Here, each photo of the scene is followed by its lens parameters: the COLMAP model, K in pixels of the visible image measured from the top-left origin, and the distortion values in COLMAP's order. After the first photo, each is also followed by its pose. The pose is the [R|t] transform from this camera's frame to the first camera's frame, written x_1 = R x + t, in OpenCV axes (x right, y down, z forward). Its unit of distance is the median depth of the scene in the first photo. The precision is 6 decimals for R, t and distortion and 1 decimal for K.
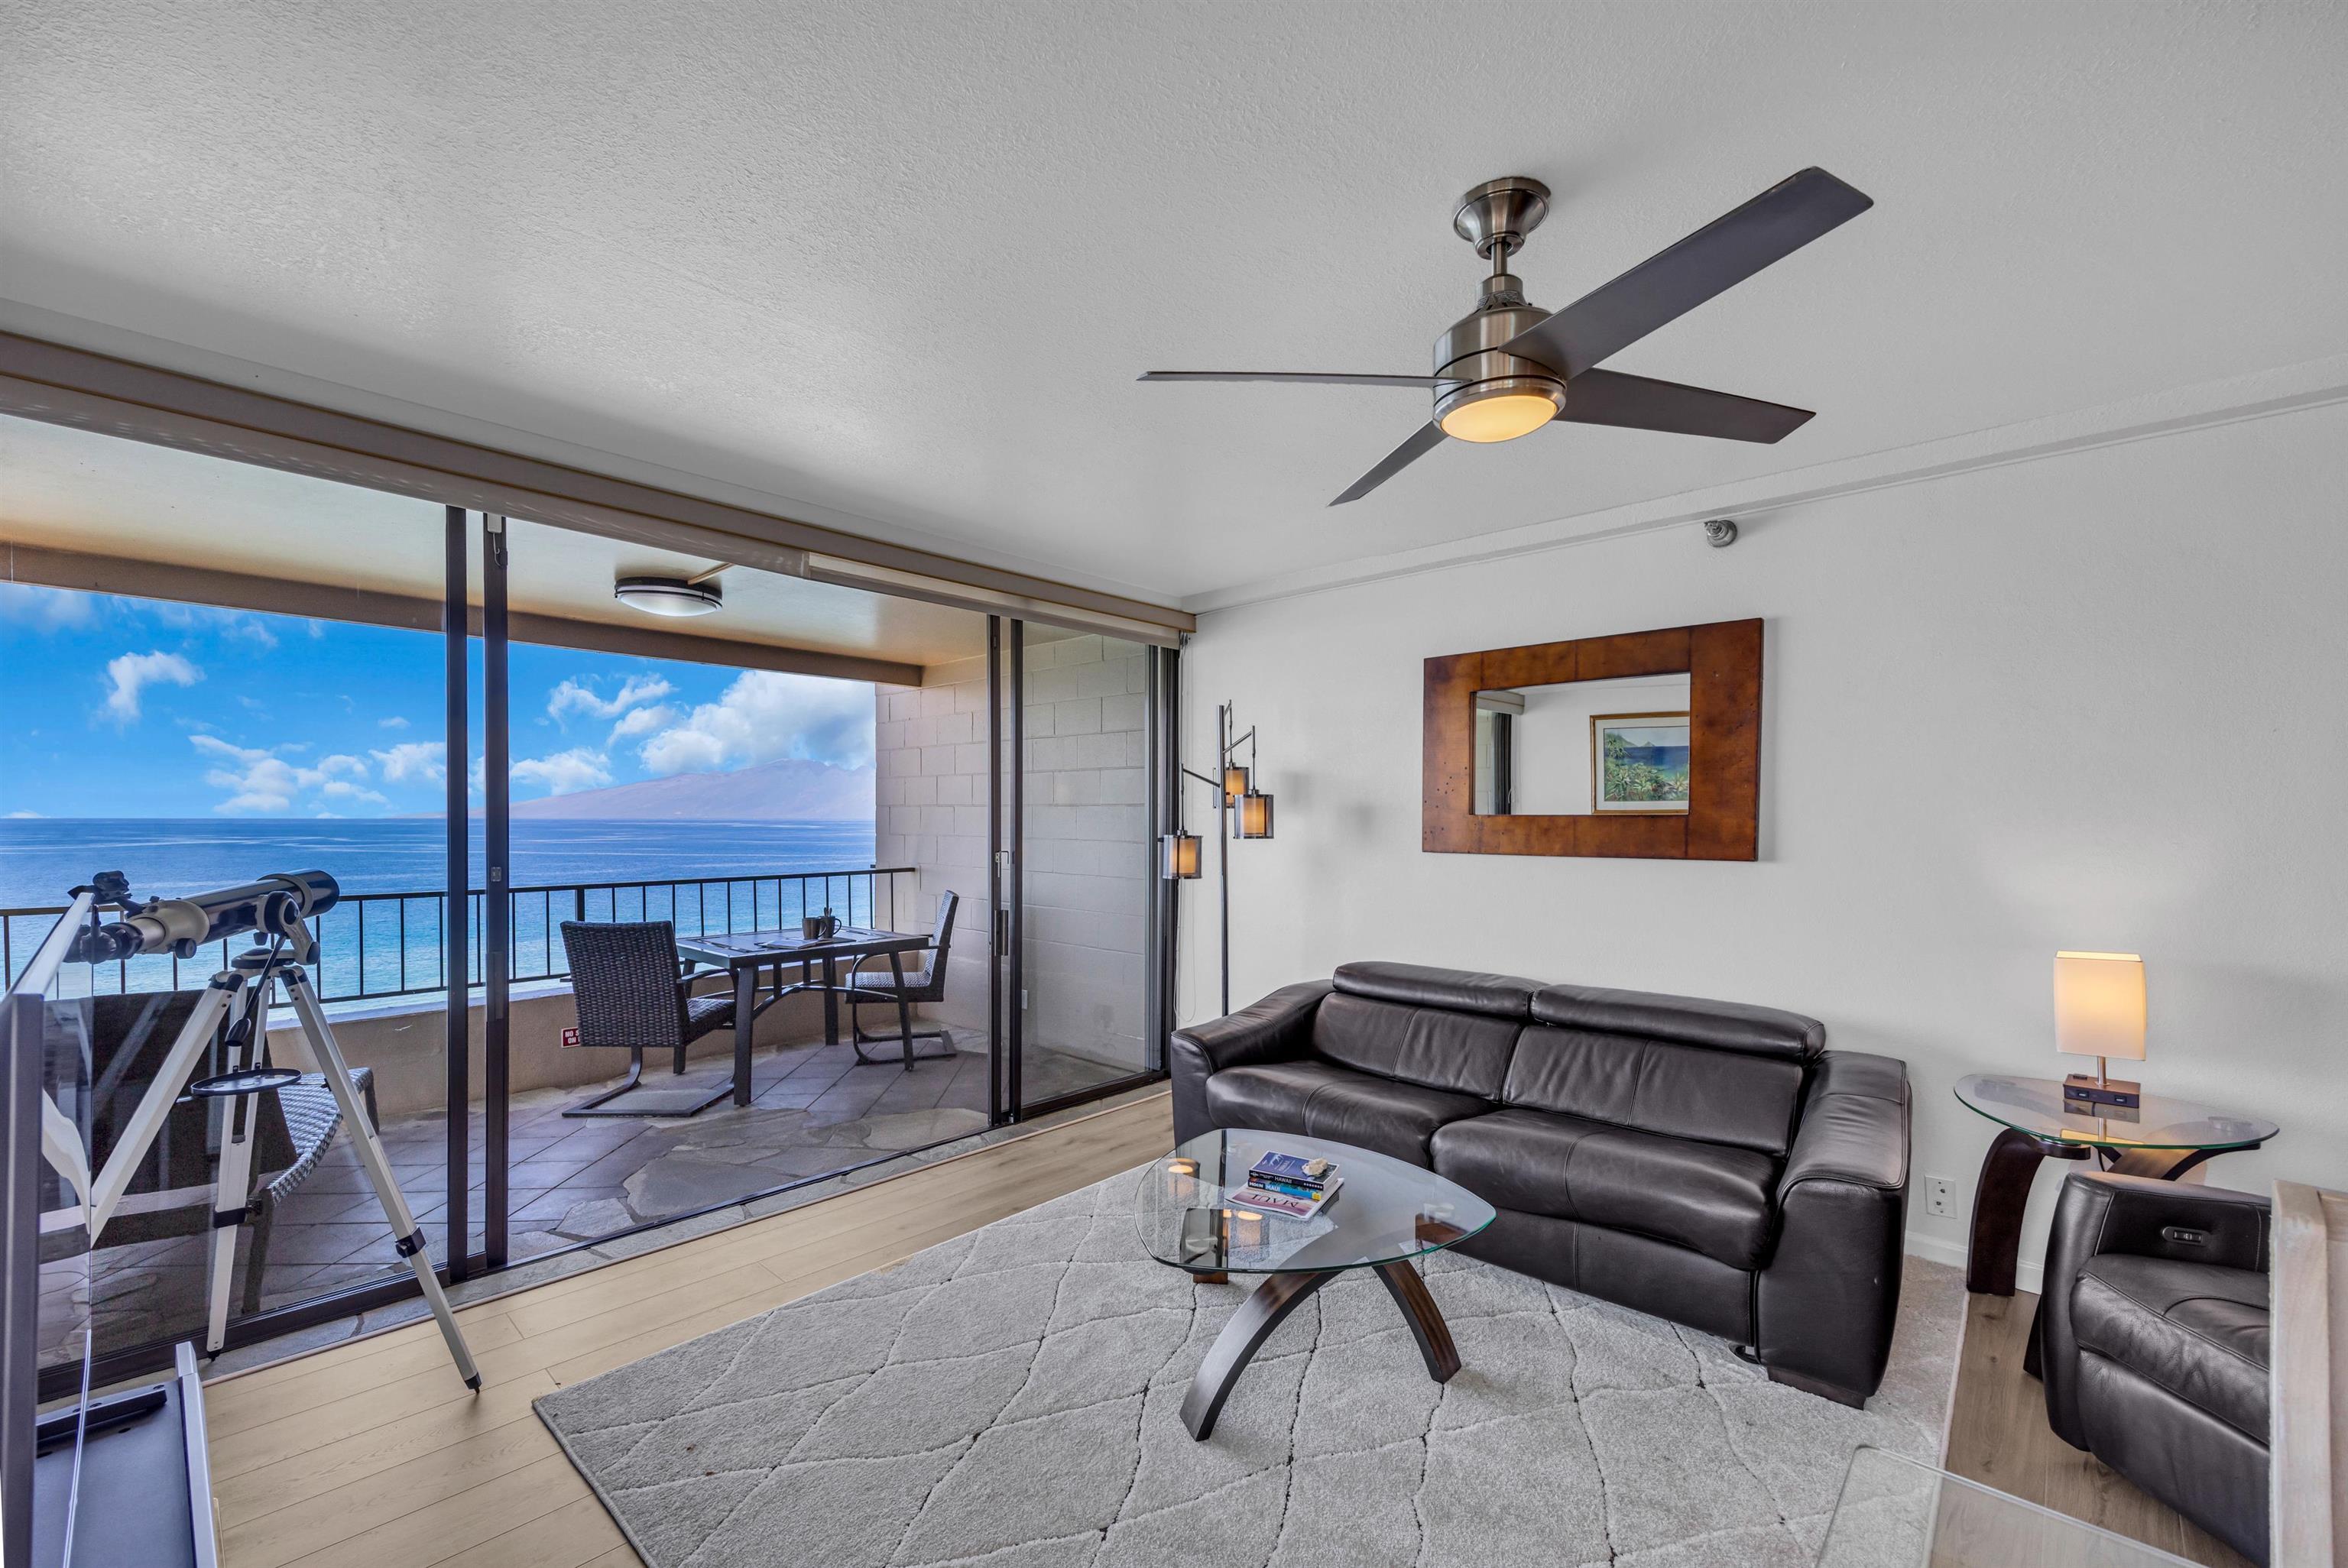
lens RADIAL K [[954.3, 0, 1175.2], [0, 954.3, 833.4], [0, 0, 1]] dist [0.011808, -0.000100]
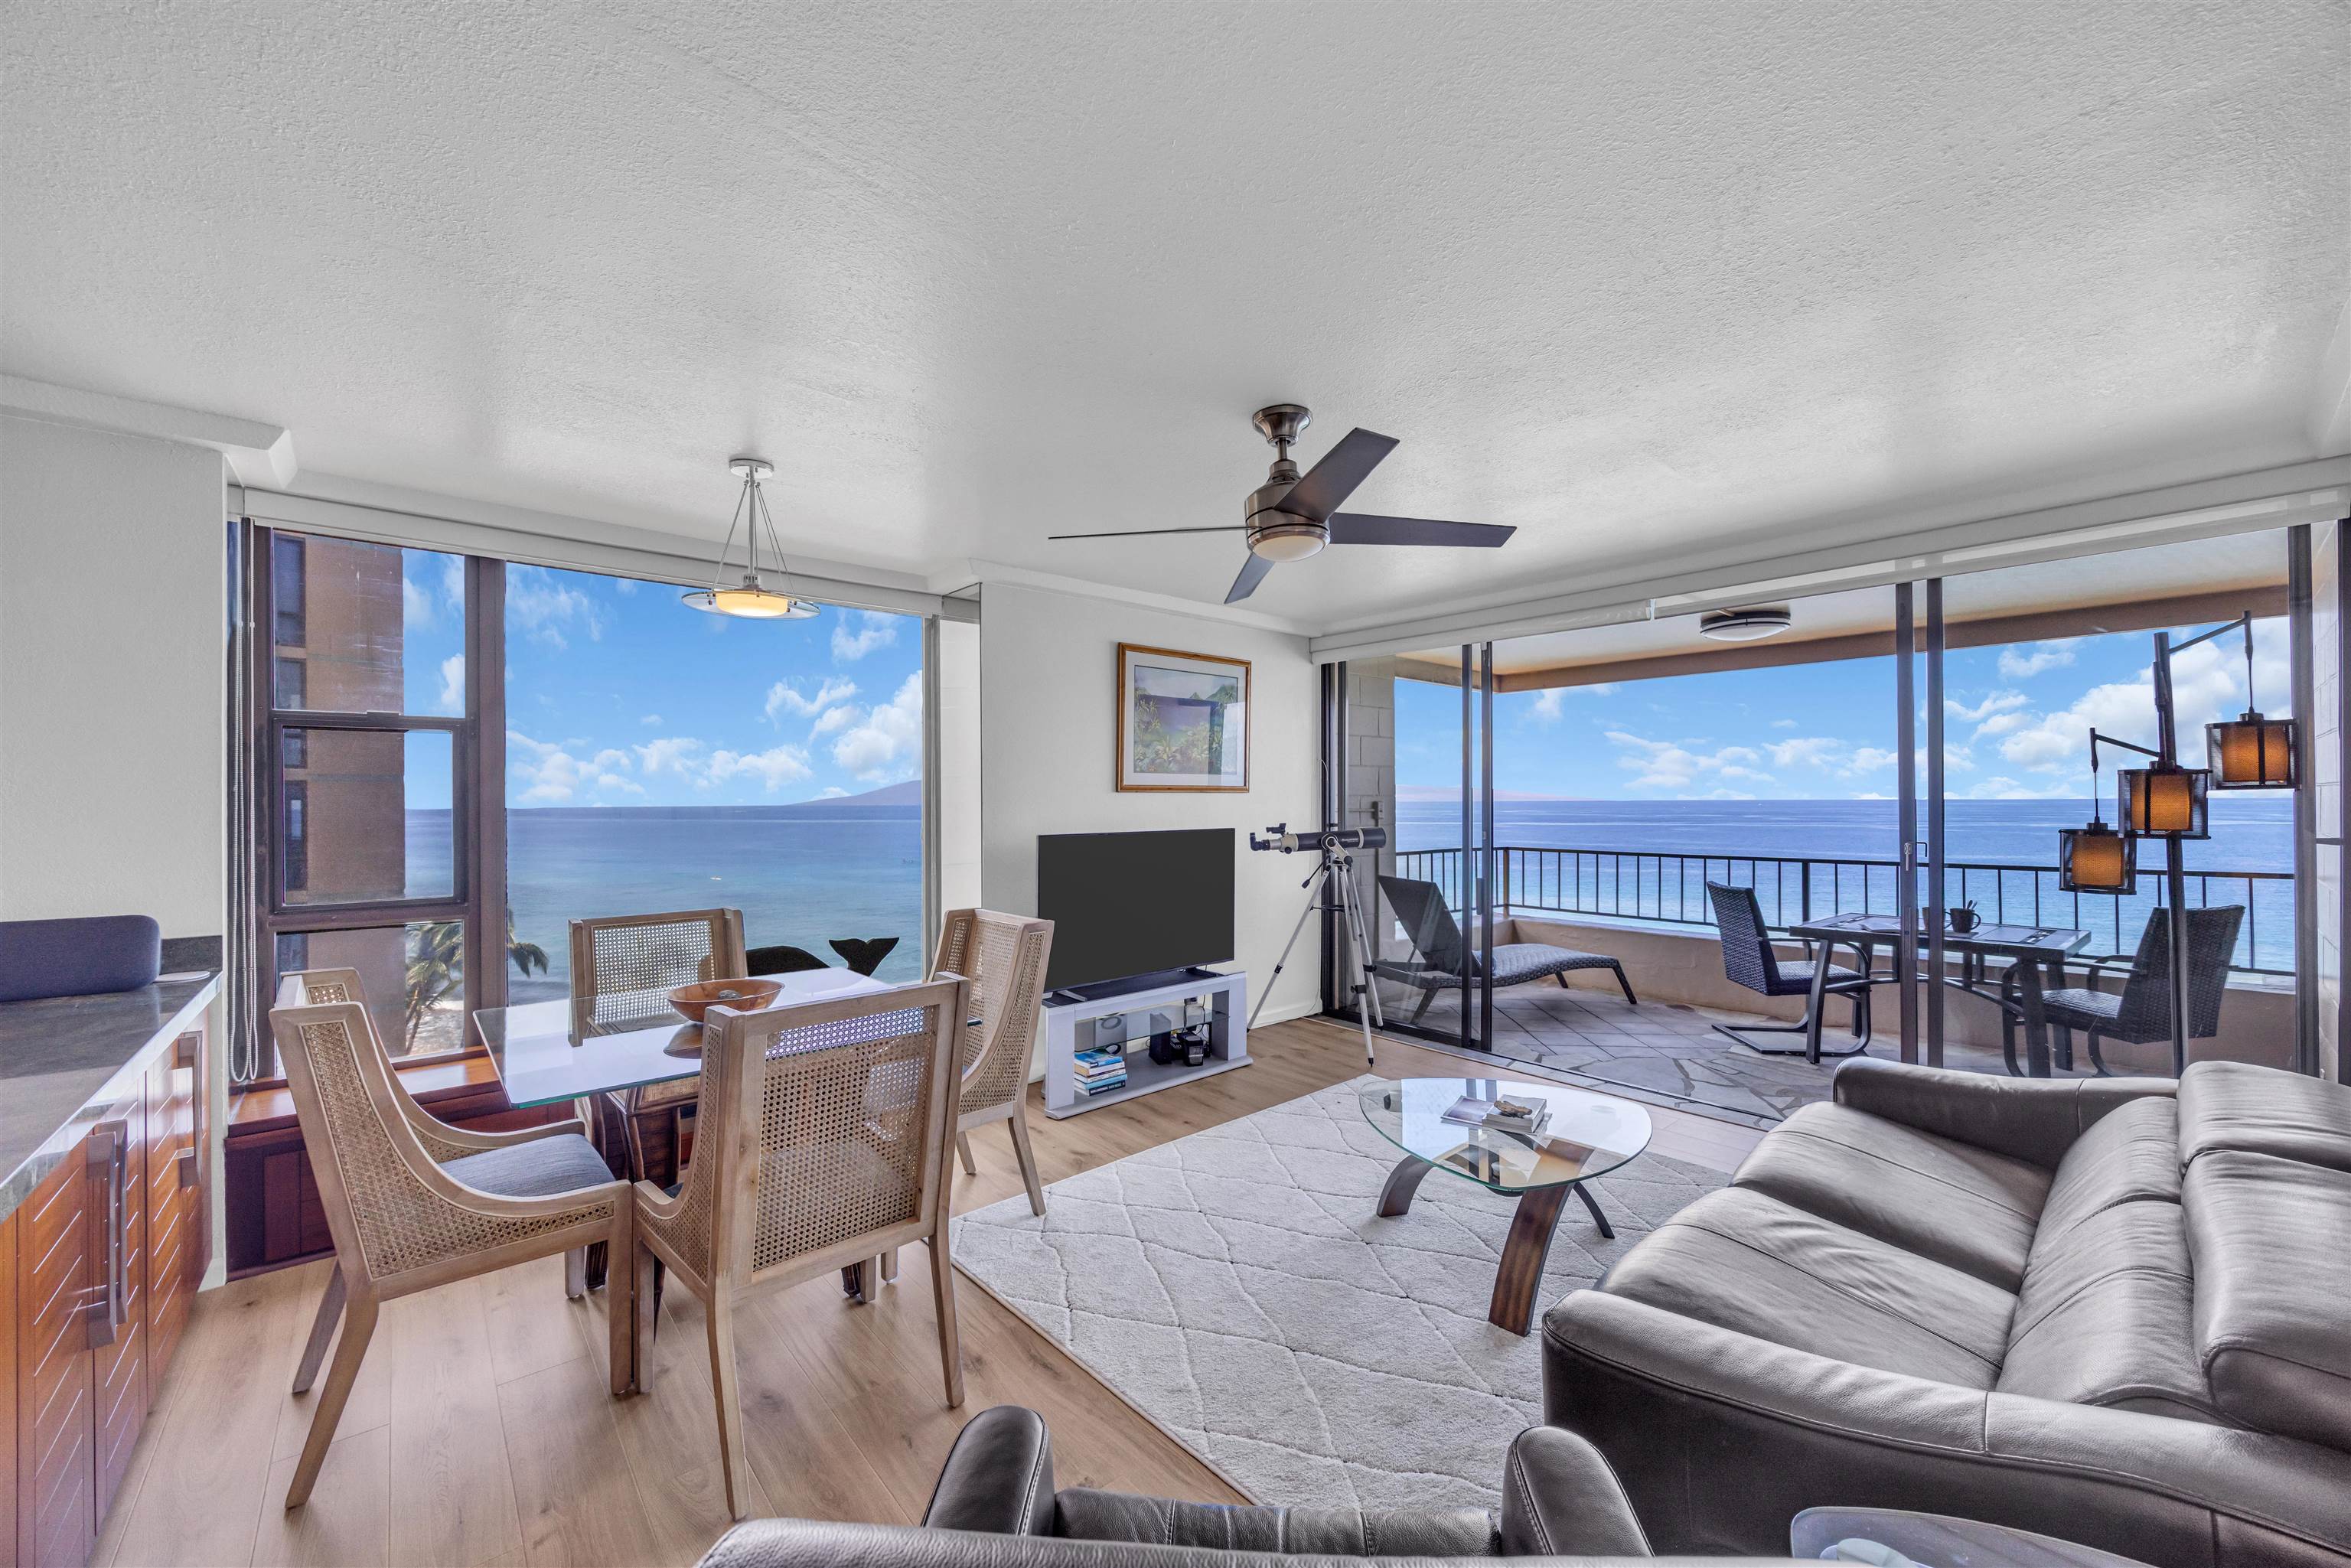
lens RADIAL K [[902.5, 0, 1174.6], [0, 902.5, 787.2], [0, 0, 1]] dist [-0.000868, 0.000096]
pose [[-0.093610, -0.016782, -0.995468, 0.709616], [-0.013616, 0.999786, -0.015575, -0.009703], [0.995516, 0.012096, -0.093818, 0.380406]]
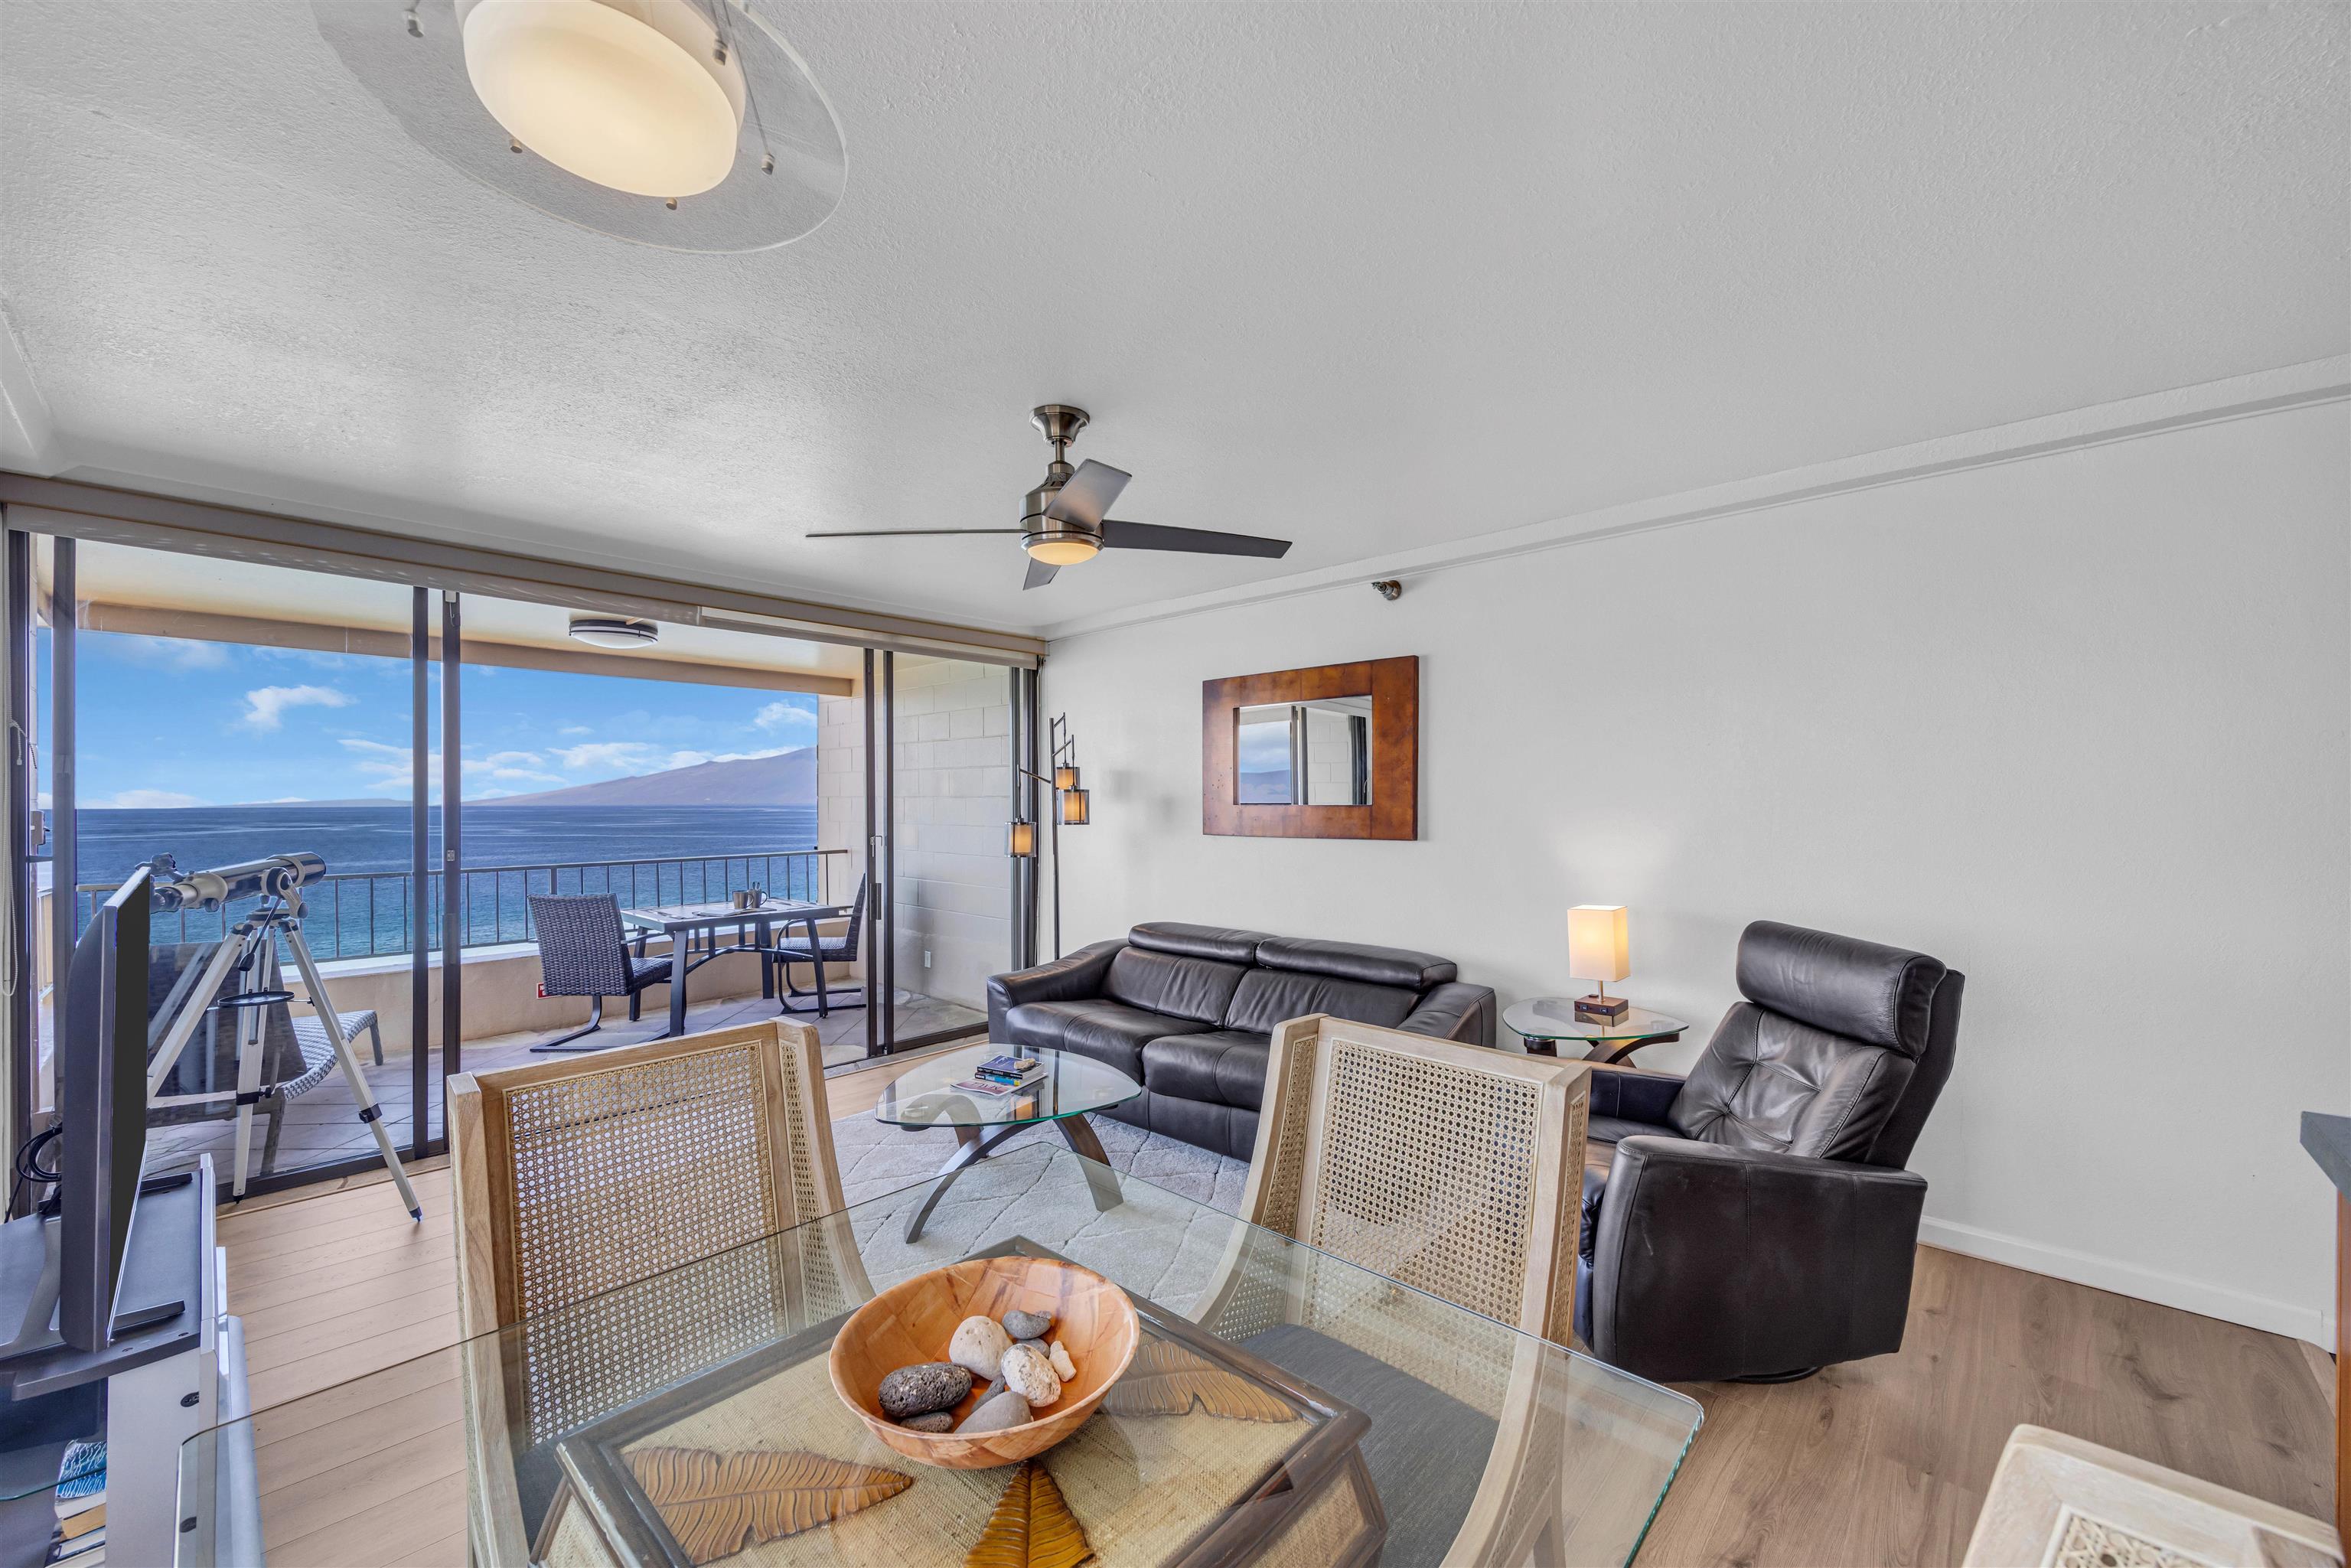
lens RADIAL K [[898.3, 0, 1168.7], [0, 898.3, 805.0], [0, 0, 1]] dist [0.000154, 0.000099]
pose [[0.999973, -0.006319, -0.003813, 0.201247], [0.006270, 0.999899, -0.012787, -0.004289], [0.003893, 0.012762, 0.999911, -0.169006]]
